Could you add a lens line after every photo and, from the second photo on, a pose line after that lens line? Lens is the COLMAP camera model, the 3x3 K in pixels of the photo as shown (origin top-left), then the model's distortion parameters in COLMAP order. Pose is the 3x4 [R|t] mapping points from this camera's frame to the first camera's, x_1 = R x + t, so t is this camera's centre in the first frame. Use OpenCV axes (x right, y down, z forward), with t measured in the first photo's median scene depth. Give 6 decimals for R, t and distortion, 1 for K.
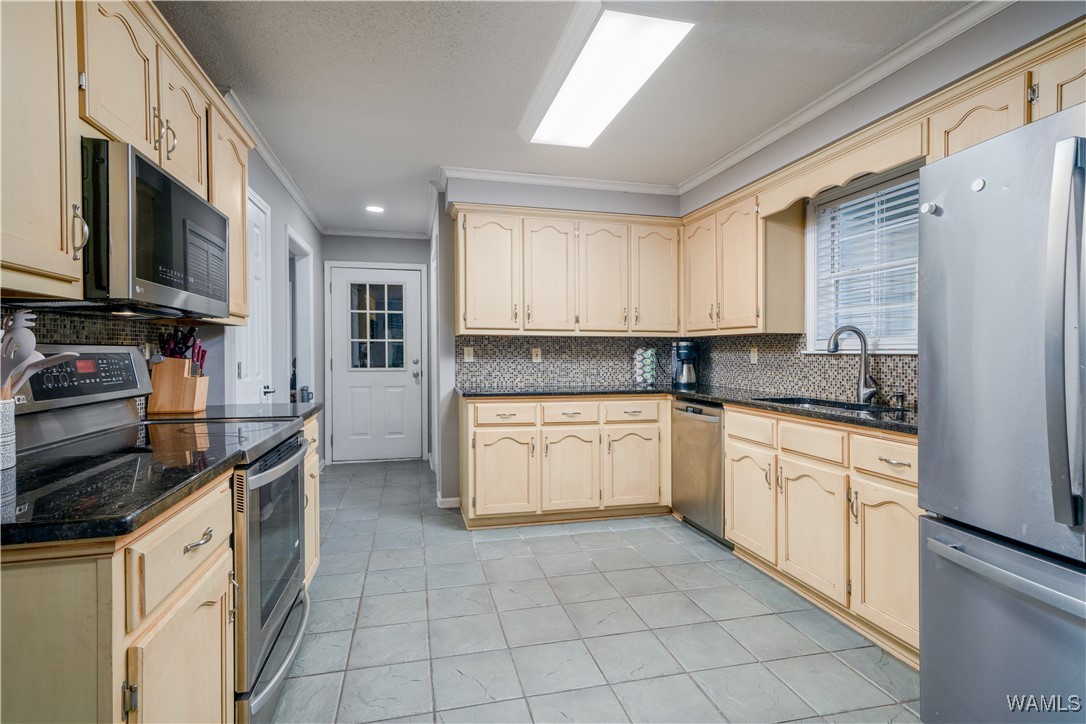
lens RADIAL K [[529.4, 0, 543.0], [0, 529.4, 362.0], [0, 0, 1]] dist [0.000914, -0.000085]
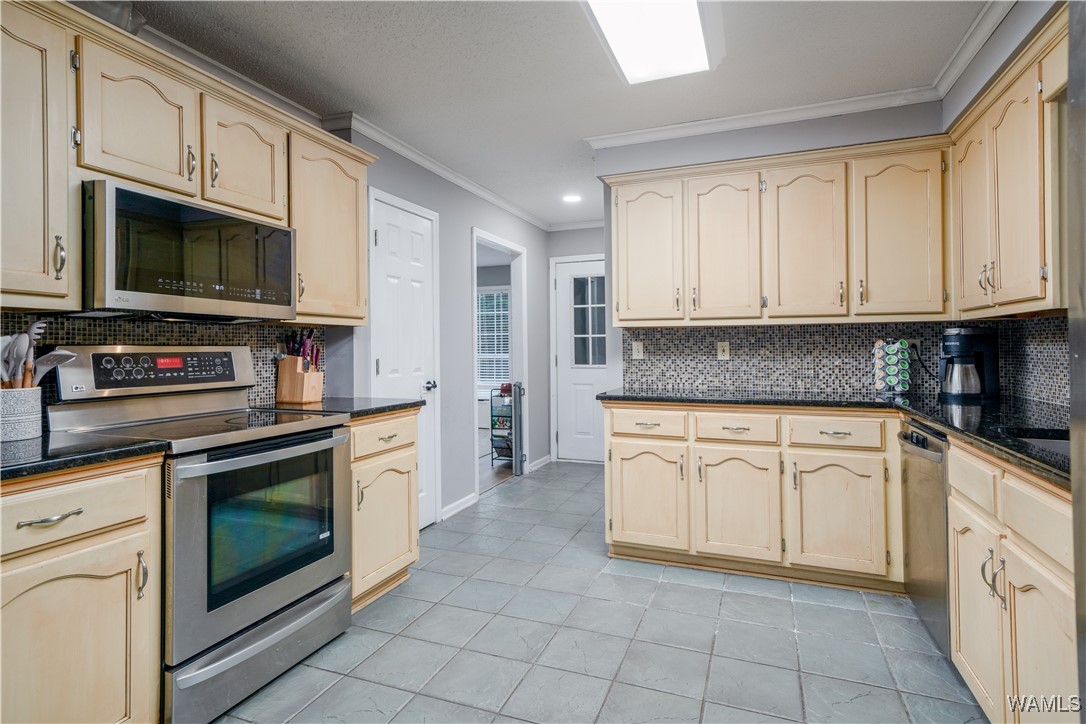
lens RADIAL K [[559.0, 0, 542.1], [0, 559.0, 351.1], [0, 0, 1]] dist [0.013087, 0.000410]
pose [[0.816545, -0.005046, -0.577260, 0.266486], [-0.001850, 0.999934, -0.011358, -0.002581], [0.577279, 0.010343, 0.816481, 0.179187]]
